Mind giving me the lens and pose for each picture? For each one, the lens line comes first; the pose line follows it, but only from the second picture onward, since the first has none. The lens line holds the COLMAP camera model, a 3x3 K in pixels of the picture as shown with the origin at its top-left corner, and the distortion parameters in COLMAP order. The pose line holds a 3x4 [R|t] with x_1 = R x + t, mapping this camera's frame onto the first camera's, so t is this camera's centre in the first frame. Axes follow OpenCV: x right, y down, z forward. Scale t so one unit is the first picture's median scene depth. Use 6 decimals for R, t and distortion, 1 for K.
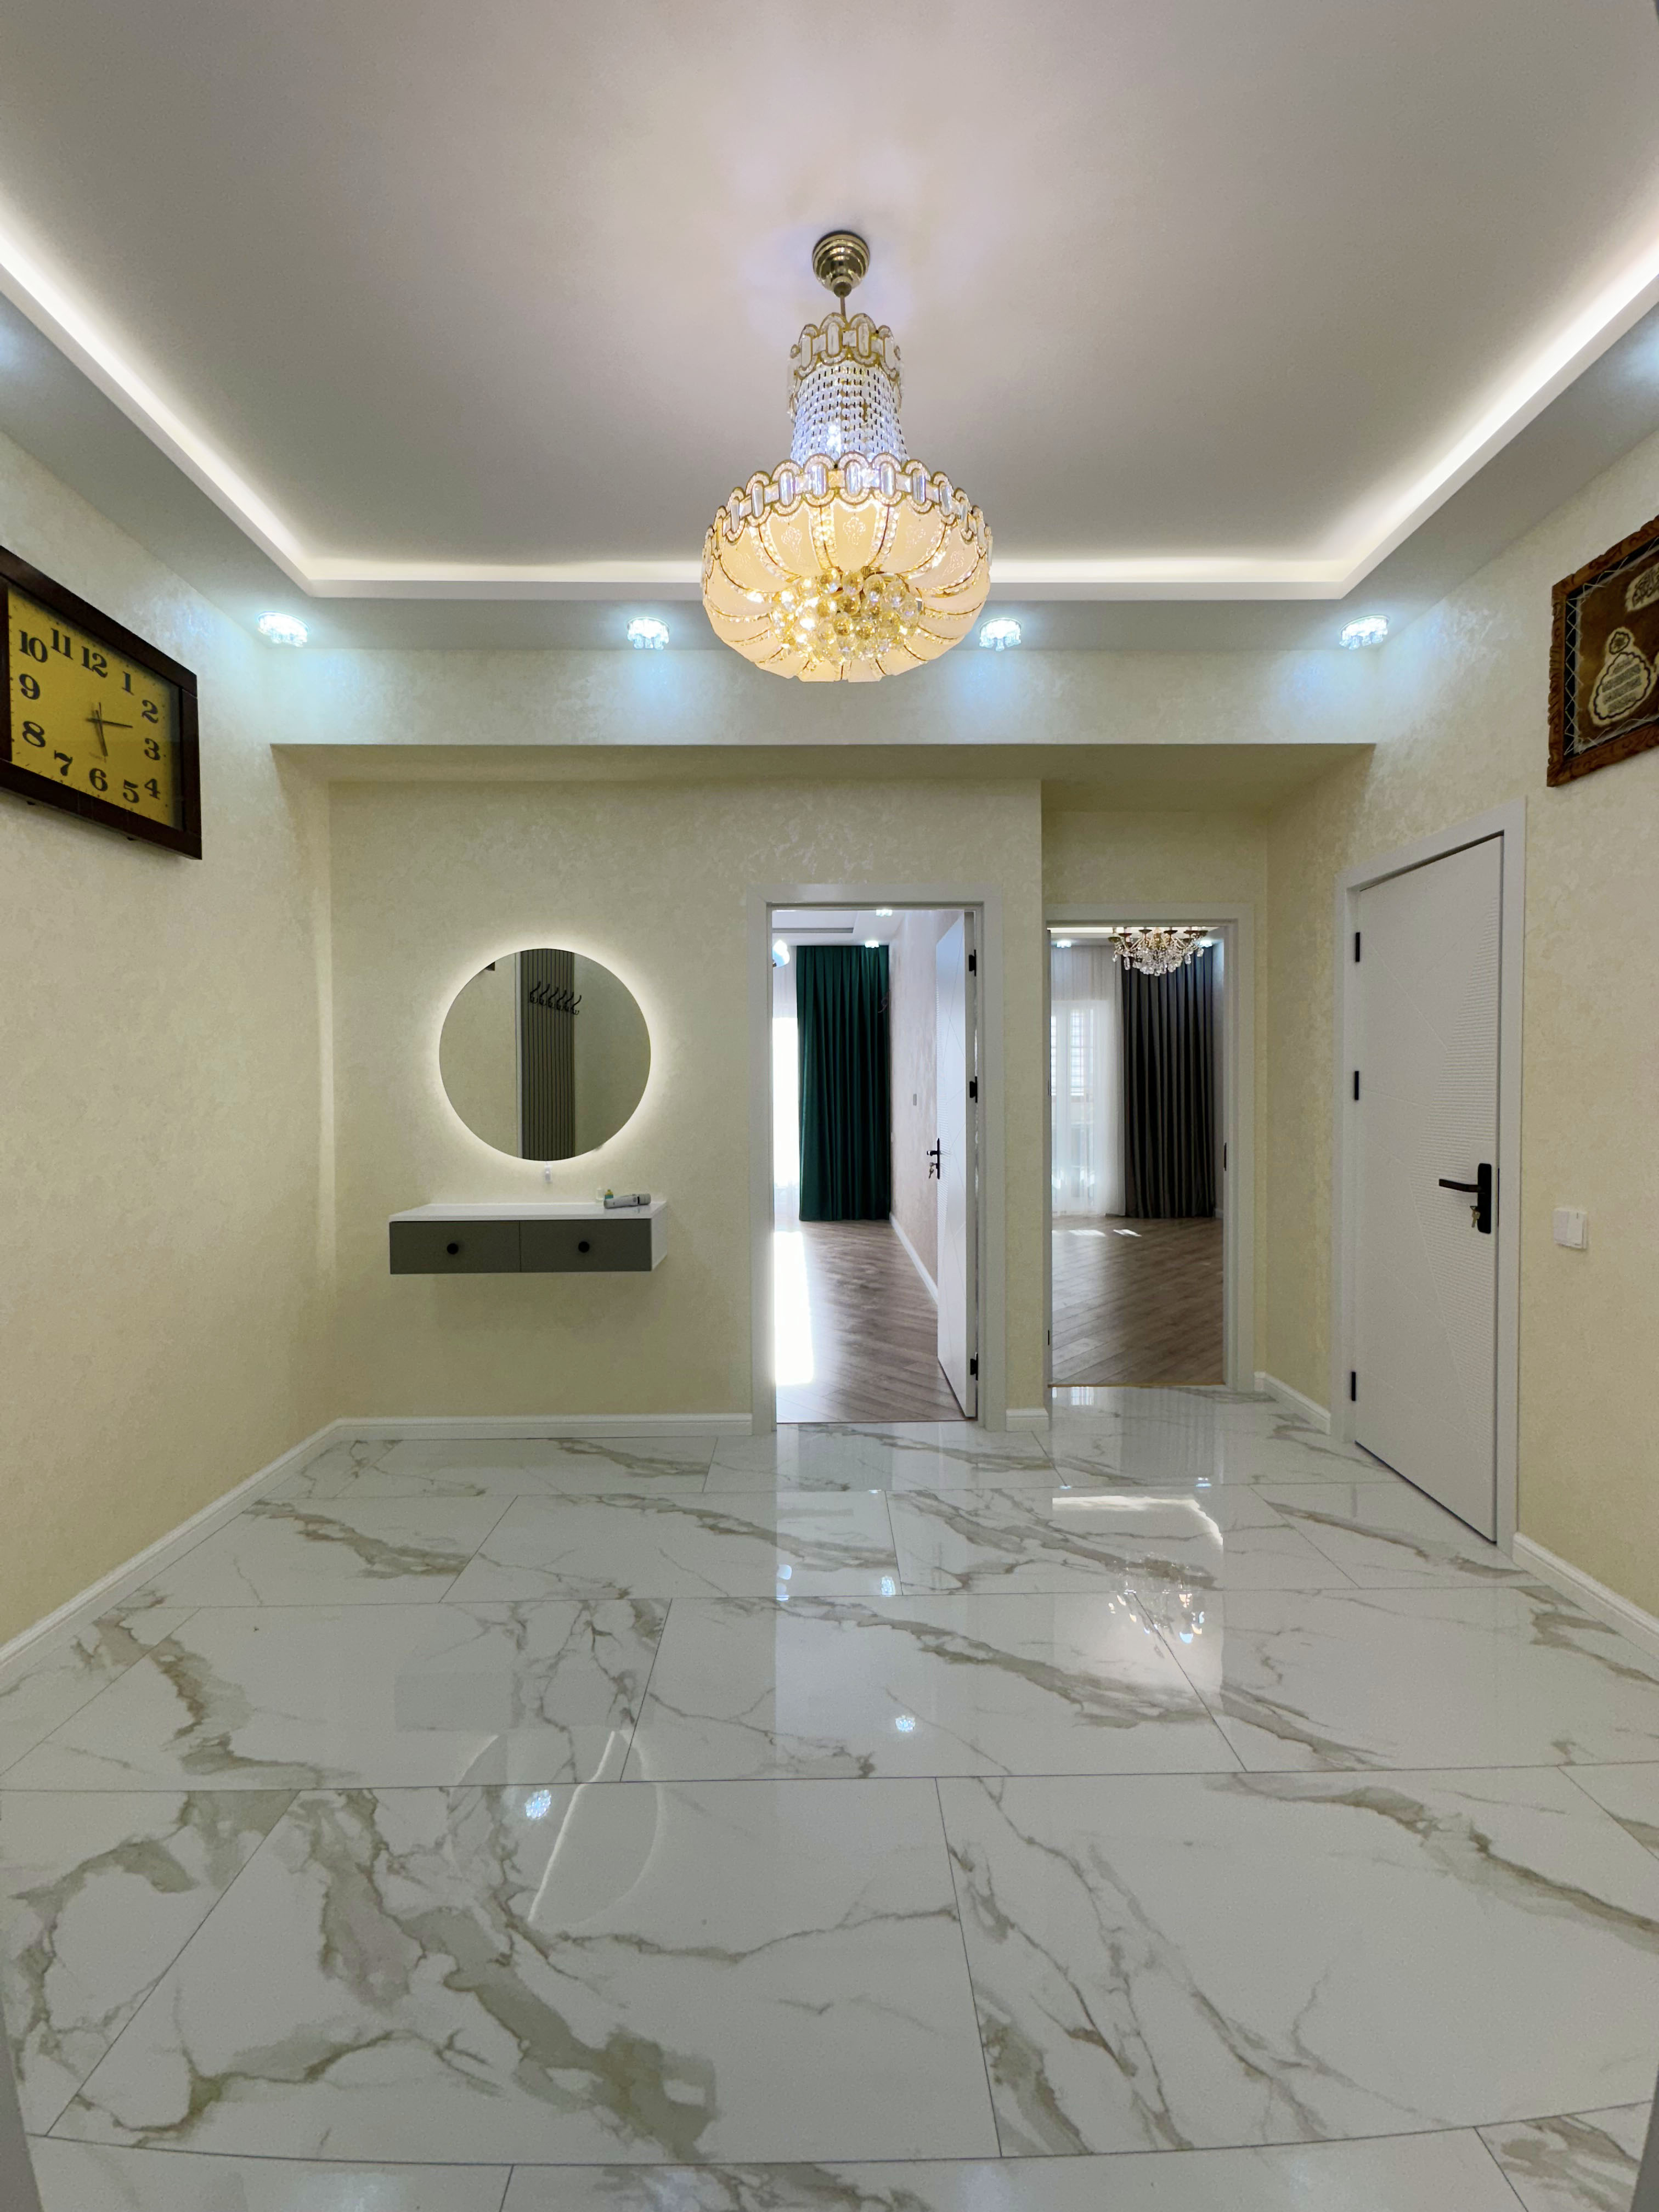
lens RADIAL K [[866.8, 0, 829.8], [0, 866.8, 1102.2], [0, 0, 1]] dist [0.000963, -0.002546]
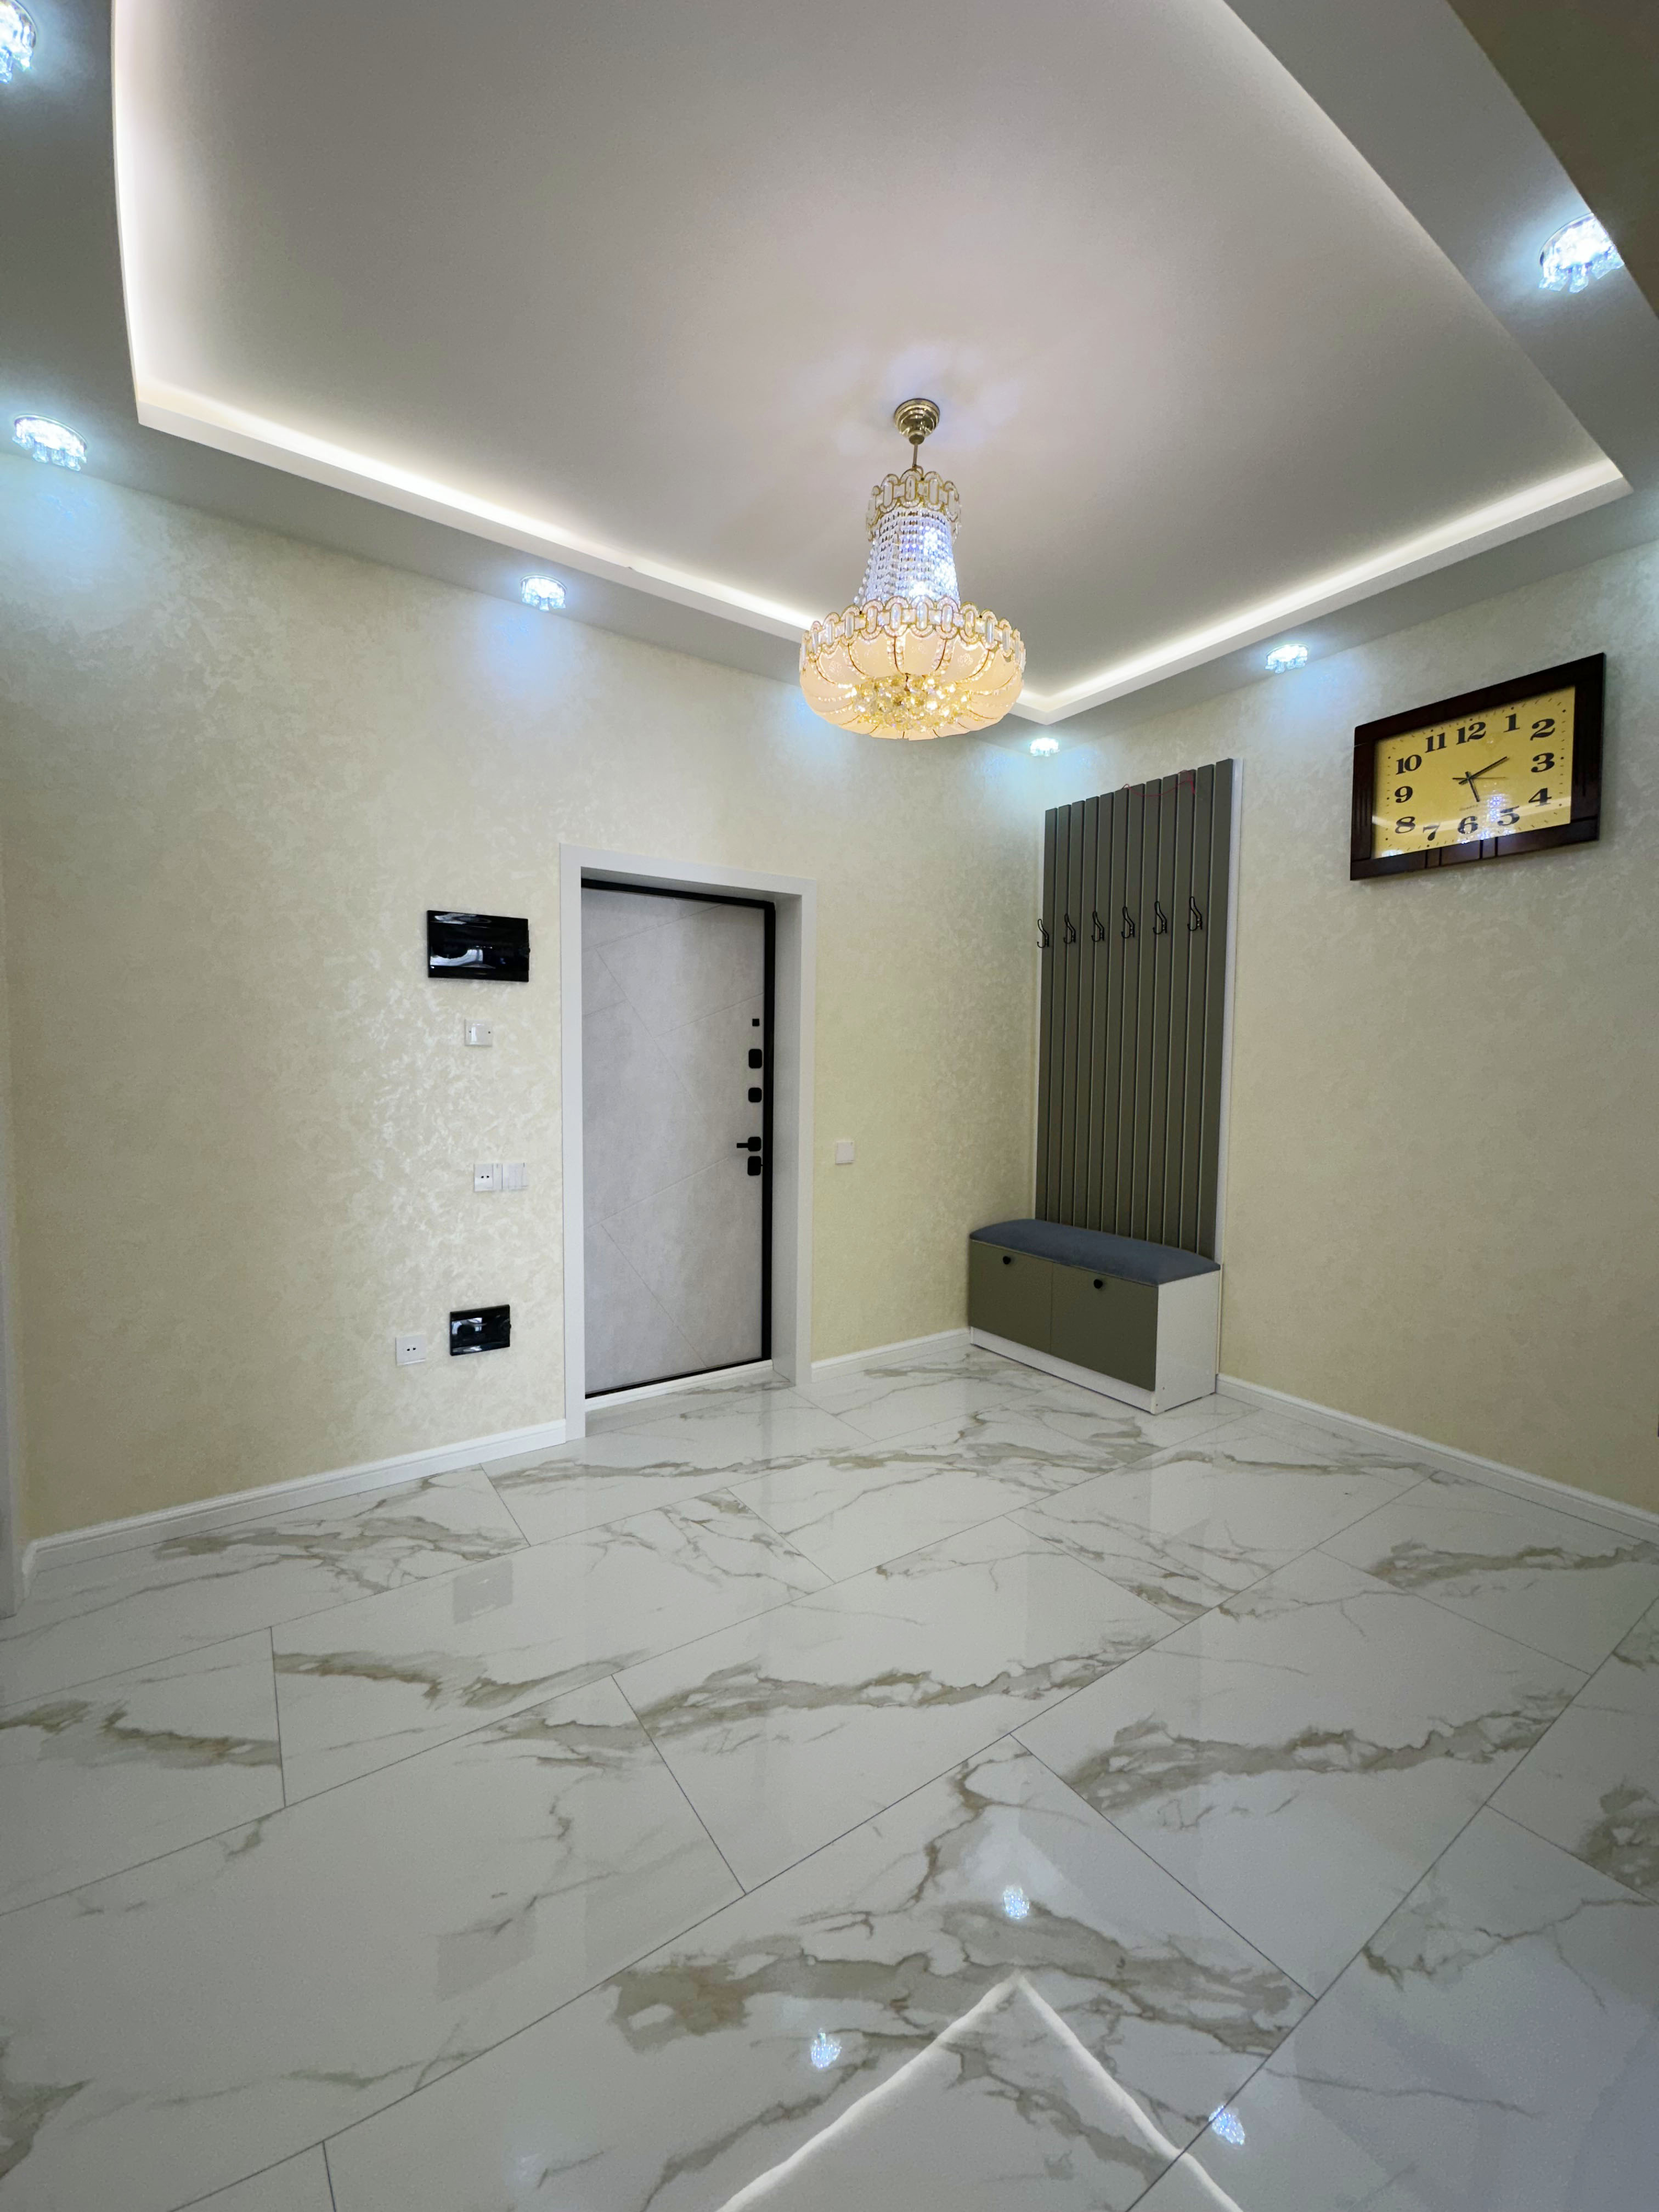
lens RADIAL K [[877.6, 0, 829.5], [0, 877.6, 1106.0], [0, 0, 1]] dist [-0.069608, 0.042841]
pose [[-0.830907, 0.029837, -0.555611, 0.670723], [-0.012193, 0.997345, 0.071794, -0.043140], [0.556278, 0.066428, -0.828337, 1.618308]]
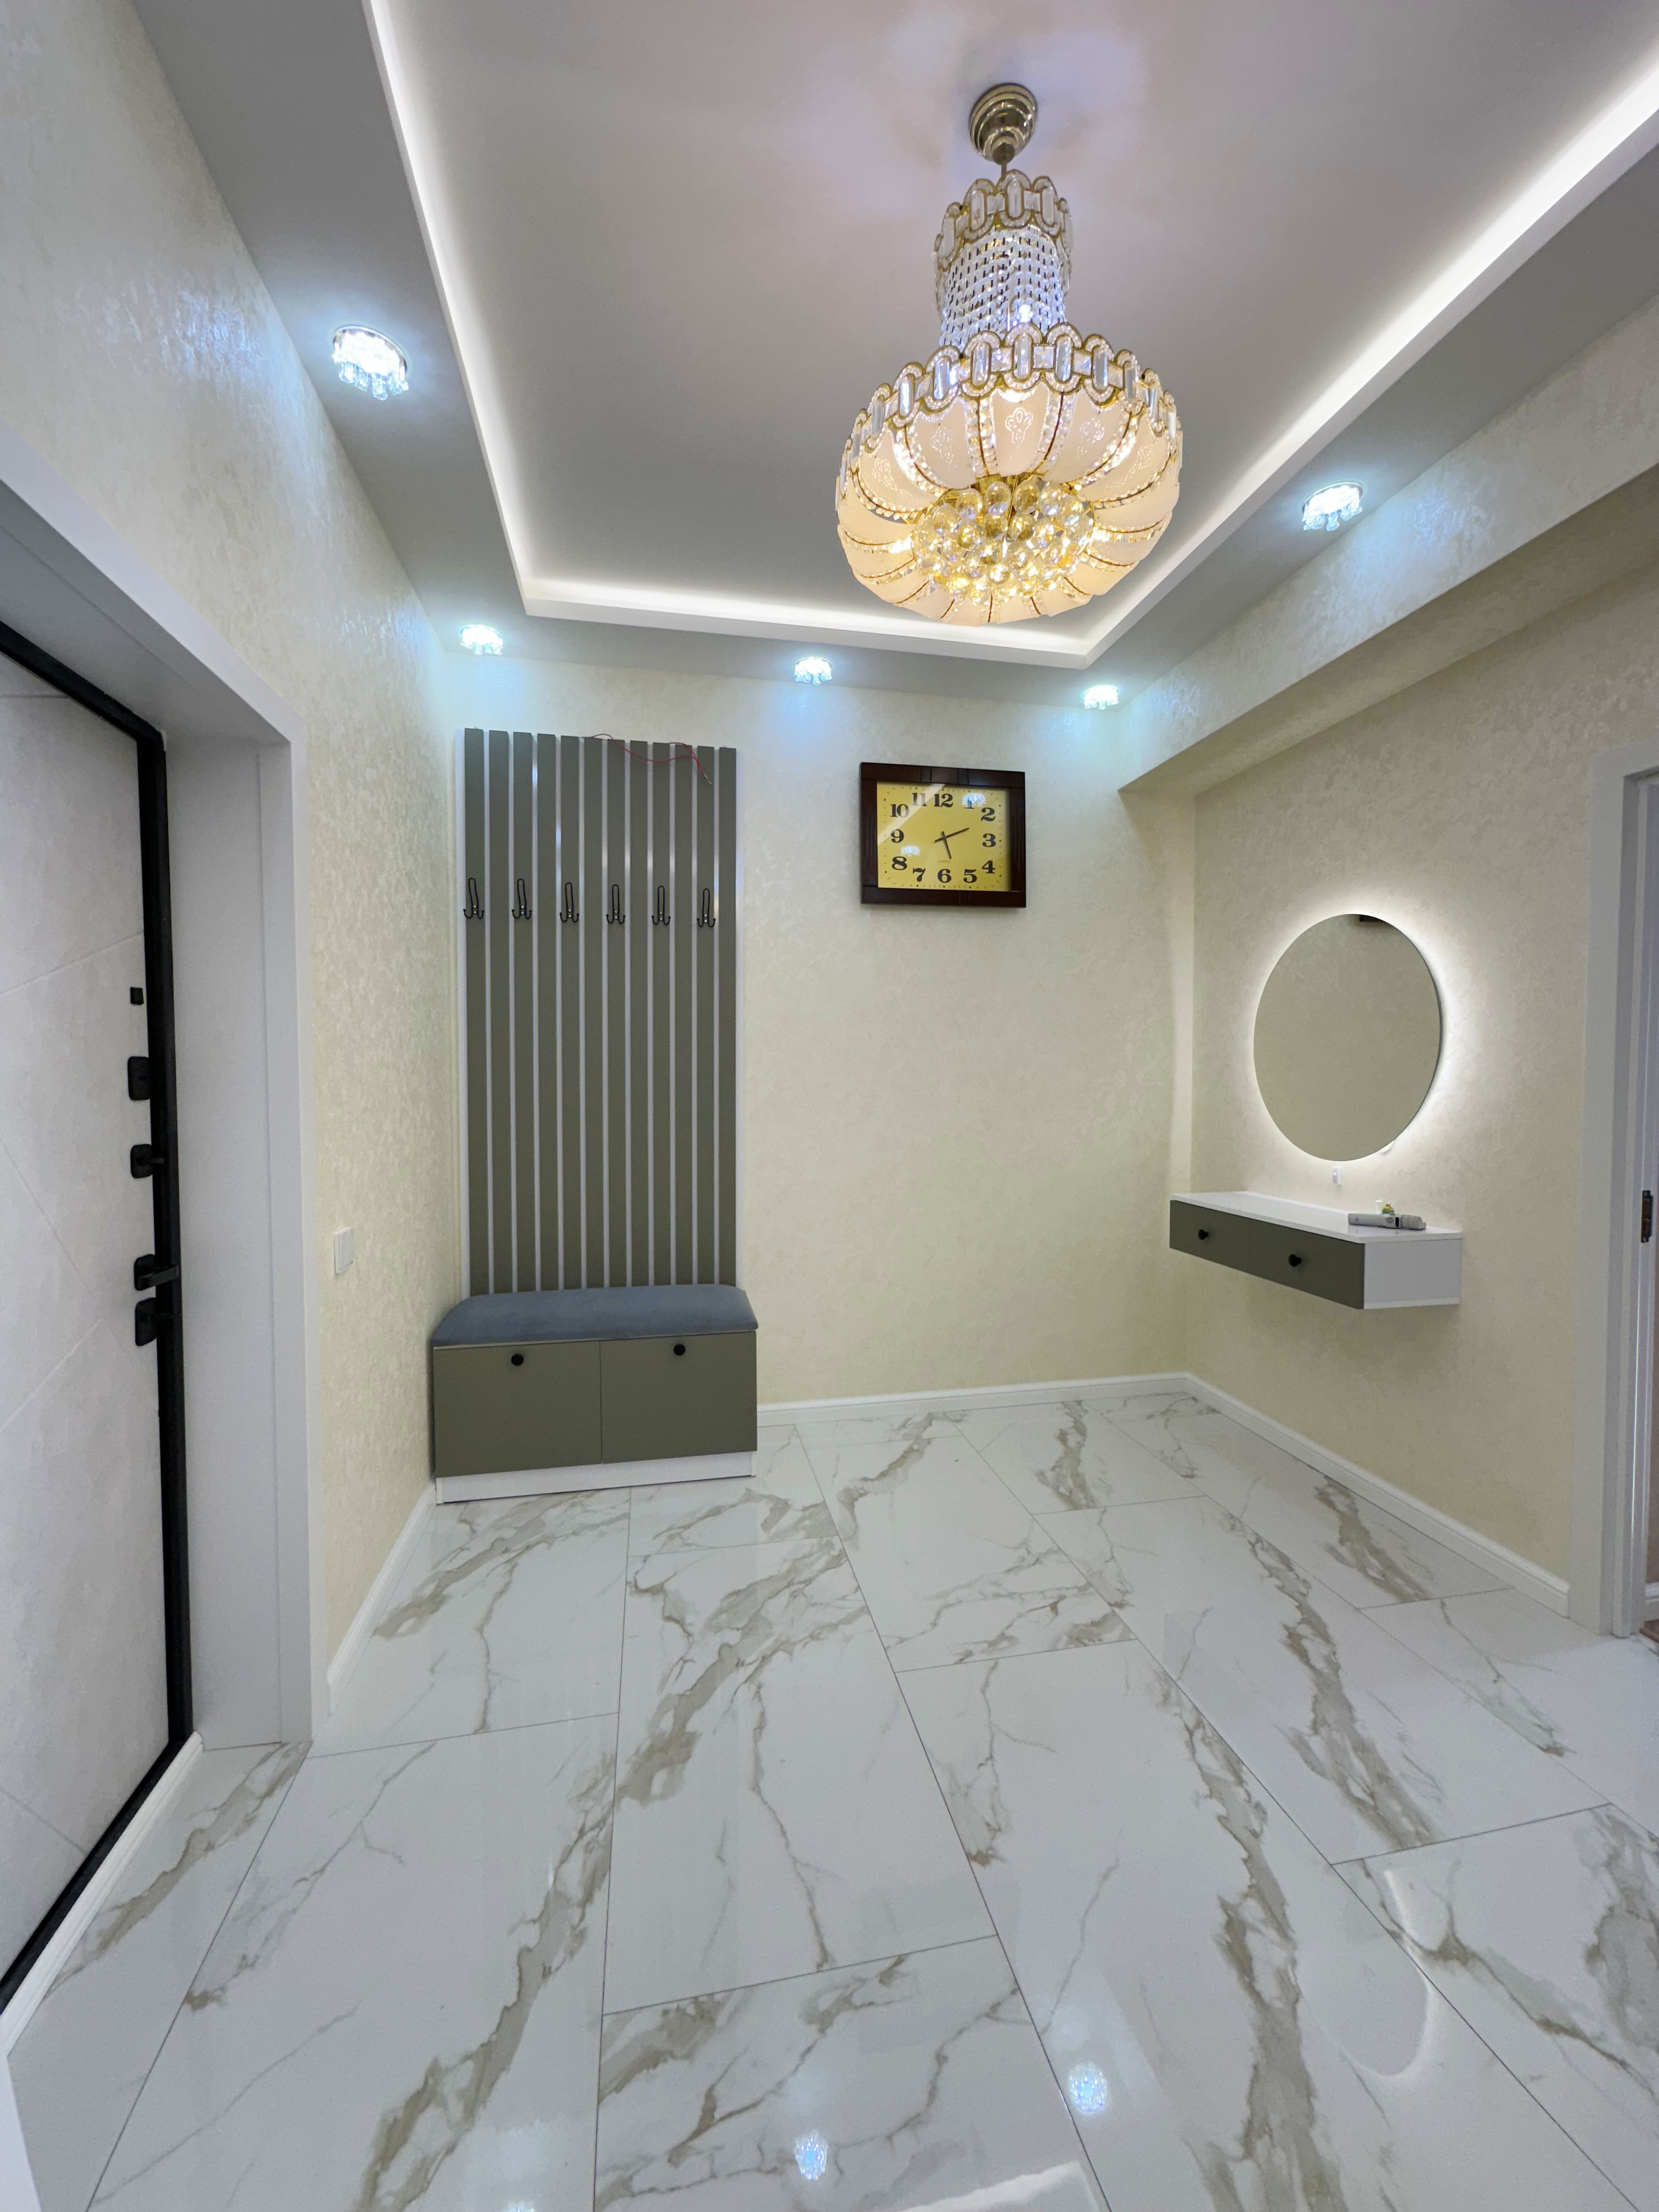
lens RADIAL K [[866.8, 0, 829.8], [0, 866.8, 1102.2], [0, 0, 1]] dist [0.000963, -0.002546]
pose [[0.185115, 0.038292, -0.981970, 0.680769], [-0.013422, 0.999246, 0.036435, -0.024999], [0.982625, 0.006436, 0.185490, 0.541208]]
